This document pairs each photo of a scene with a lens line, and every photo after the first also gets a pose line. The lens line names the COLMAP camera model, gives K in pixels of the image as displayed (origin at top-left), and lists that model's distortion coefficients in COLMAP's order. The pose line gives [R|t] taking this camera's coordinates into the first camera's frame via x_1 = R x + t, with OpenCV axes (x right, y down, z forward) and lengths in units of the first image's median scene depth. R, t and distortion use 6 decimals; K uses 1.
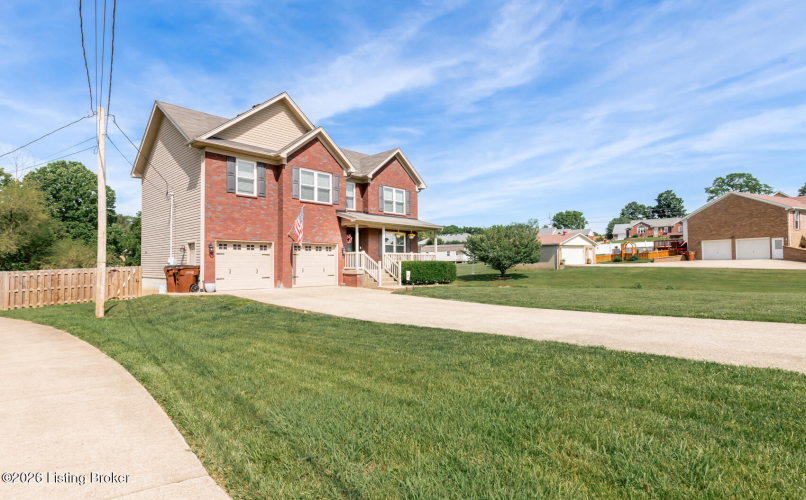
lens RADIAL K [[407.0, 0, 403.0], [0, 407.0, 250.0], [0, 0, 1]] dist [0.014123, 0.000073]
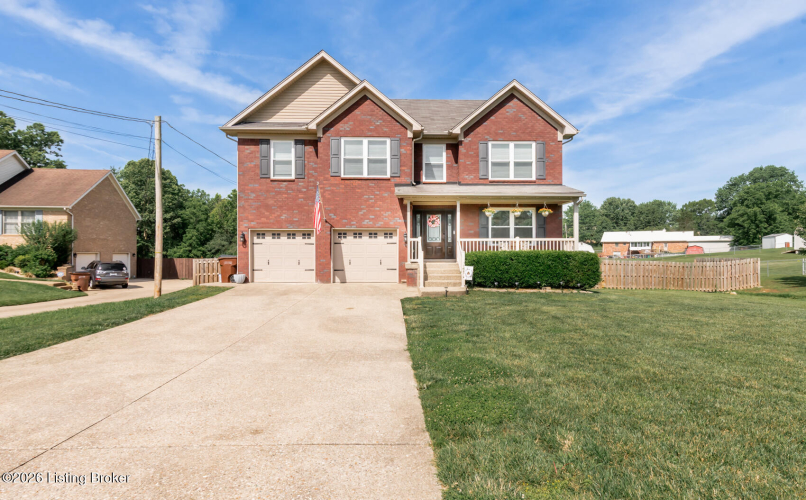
lens RADIAL K [[449.0, 0, 403.0], [0, 449.0, 250.0], [0, 0, 1]] dist [0.019980, 0.001011]
pose [[0.711829, -0.001689, -0.702350, 0.458735], [0.021676, 0.999574, 0.019565, 0.009606], [0.702018, -0.029151, 0.711563, 0.421473]]
